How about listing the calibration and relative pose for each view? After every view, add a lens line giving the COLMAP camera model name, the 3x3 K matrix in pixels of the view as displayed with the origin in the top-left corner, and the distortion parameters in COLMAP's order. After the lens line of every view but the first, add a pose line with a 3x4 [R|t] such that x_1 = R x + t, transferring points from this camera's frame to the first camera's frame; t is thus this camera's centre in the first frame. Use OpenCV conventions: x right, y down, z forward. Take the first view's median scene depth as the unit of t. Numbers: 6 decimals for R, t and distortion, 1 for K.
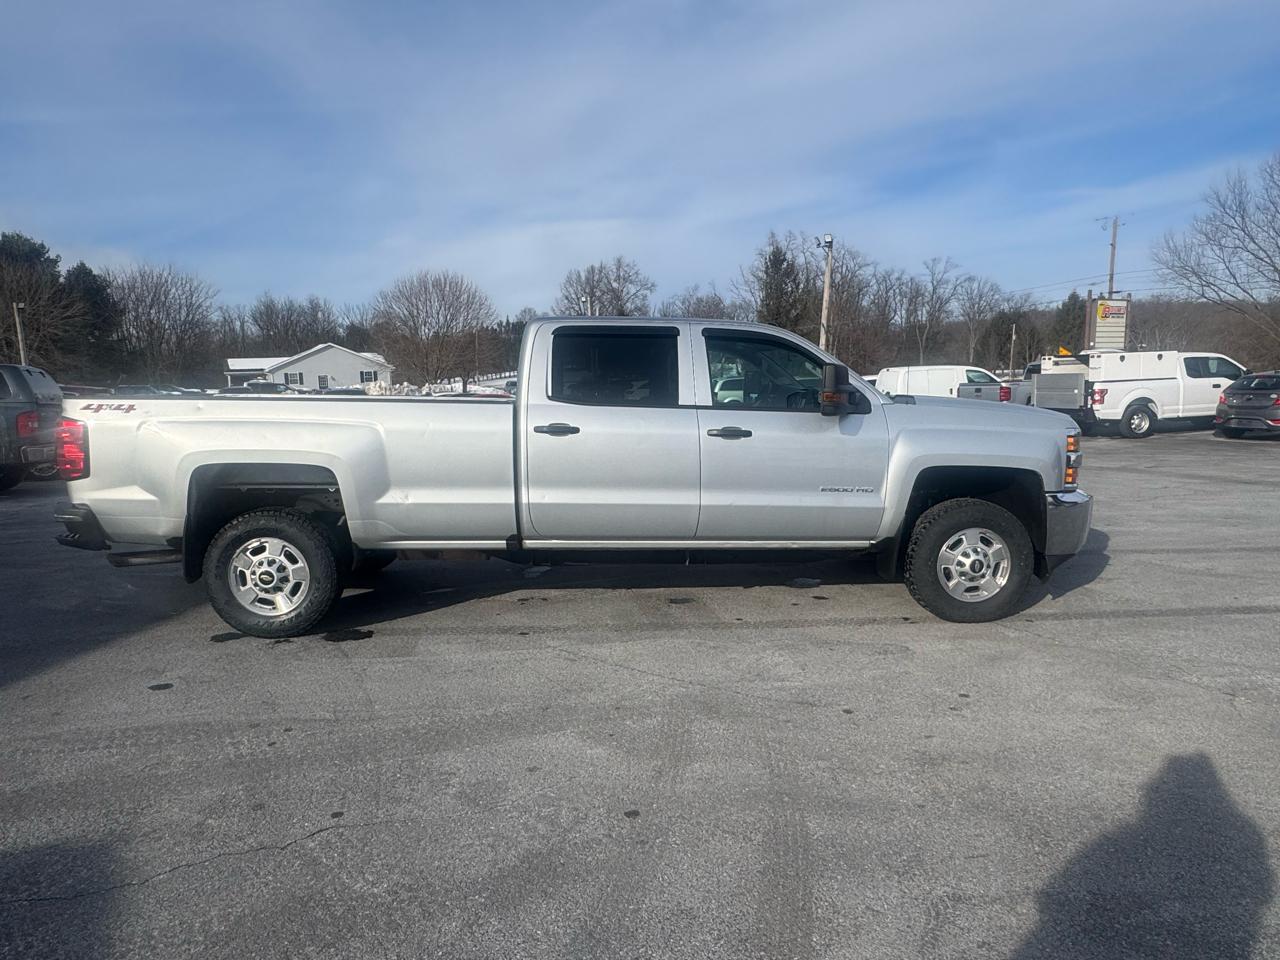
lens RADIAL K [[787.7, 0, 639.6], [0, 787.7, 484.7], [0, 0, 1]] dist [-0.001811, 0.000182]
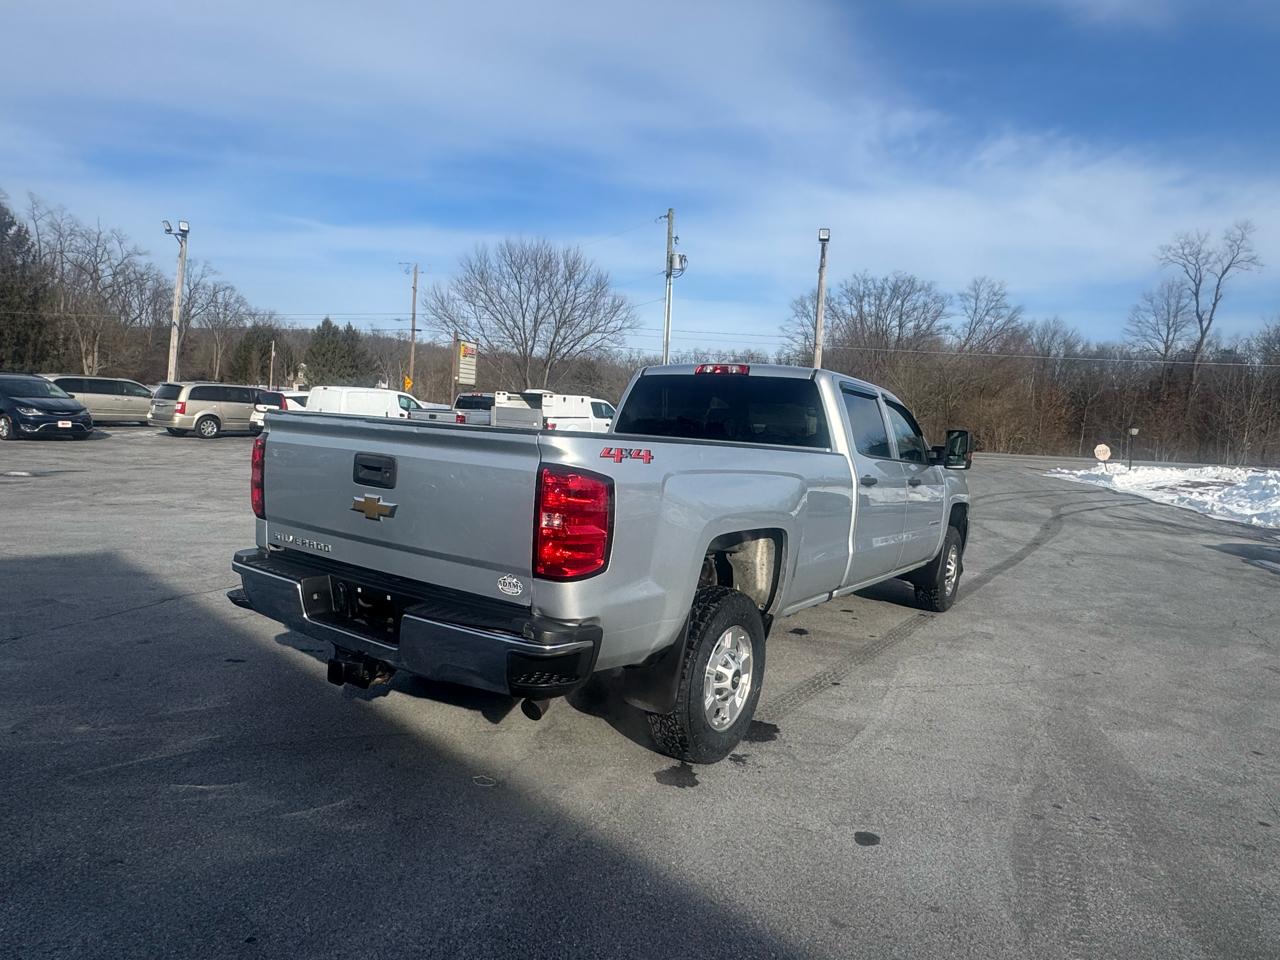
lens RADIAL K [[787.7, 0, 639.6], [0, 787.7, 484.7], [0, 0, 1]] dist [-0.001811, 0.000182]
pose [[0.608564, -0.013657, 0.793388, -1.077970], [0.028315, 0.999589, -0.004512, -0.066067], [-0.793000, 0.025210, 0.608700, 0.574934]]
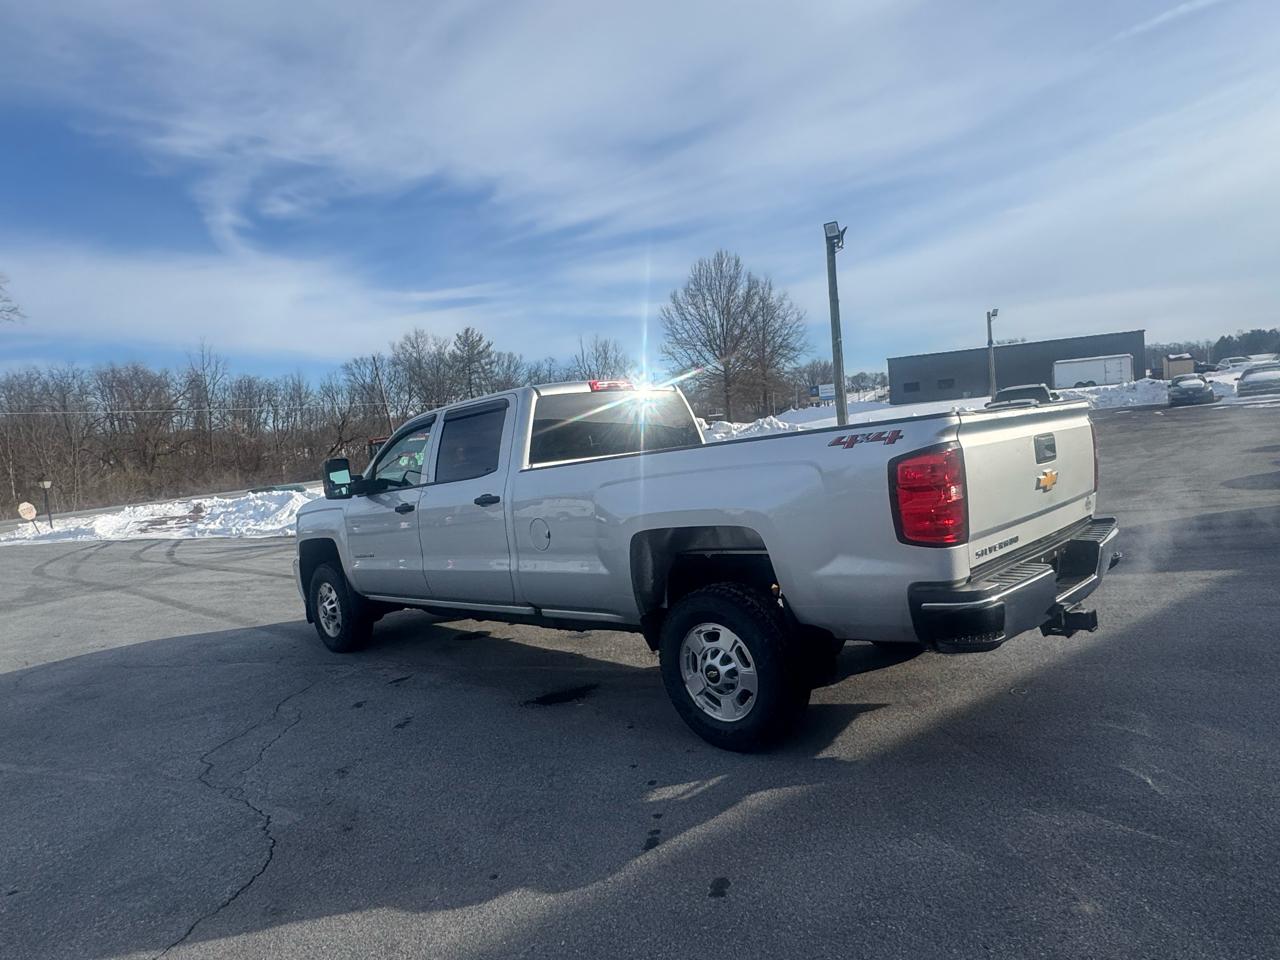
lens RADIAL K [[787.9, 0, 643.8], [0, 787.9, 484.8], [0, 0, 1]] dist [-0.003610, 0.001915]
pose [[-0.657788, 0.043935, 0.751921, -1.009857], [0.204533, 0.971205, 0.122179, -0.215893], [-0.724901, 0.234161, -0.647833, 1.853718]]
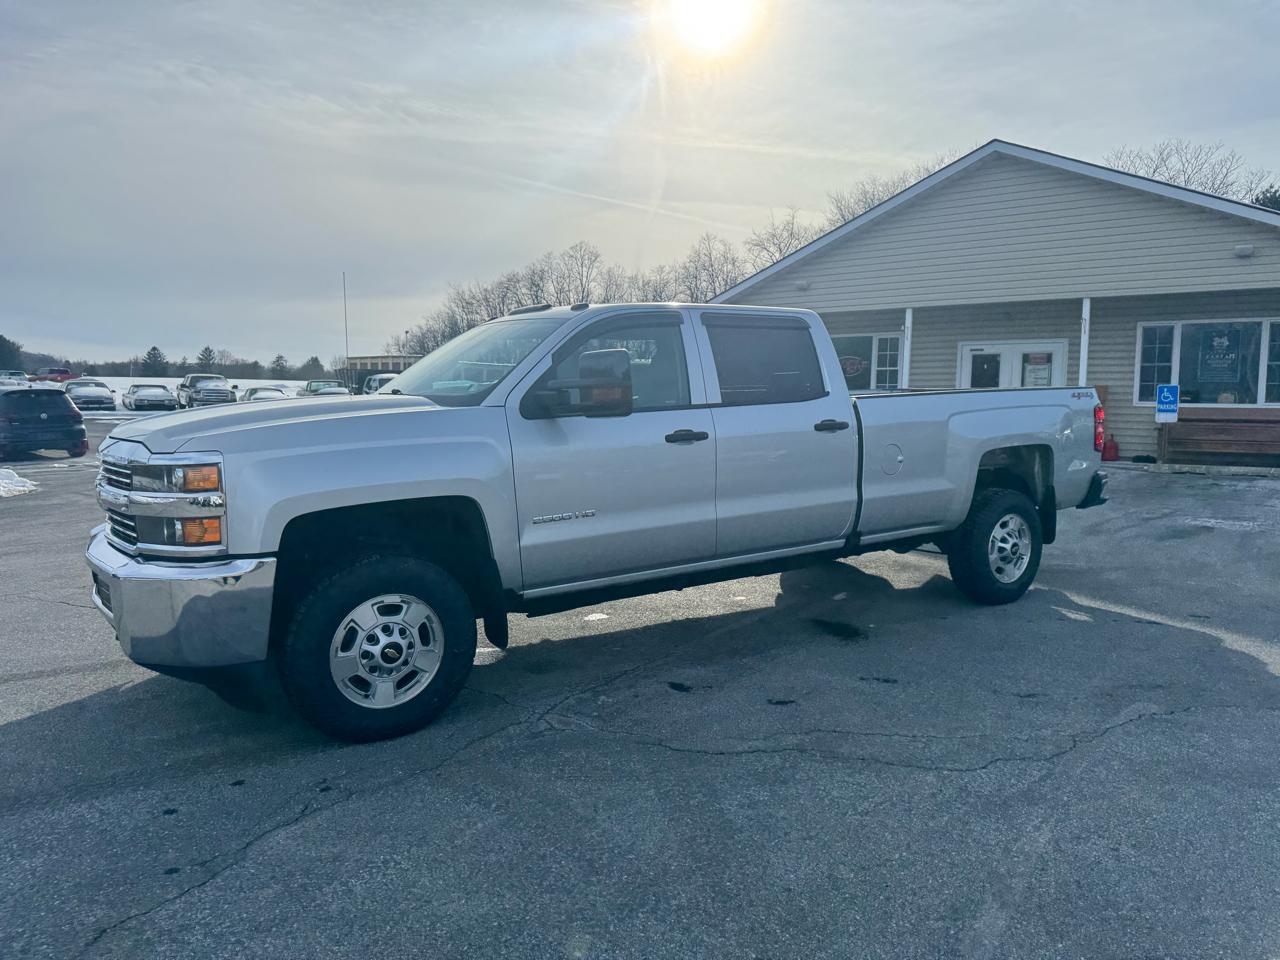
lens RADIAL K [[895.0, 0, 644.5], [0, 895.0, 471.1], [0, 0, 1]] dist [0.078926, -0.107123]
pose [[-0.859664, 0.054000, -0.507998, 0.597303], [-0.052688, 0.979723, 0.193305, -0.254151], [0.508136, 0.192942, -0.839387, 2.129656]]
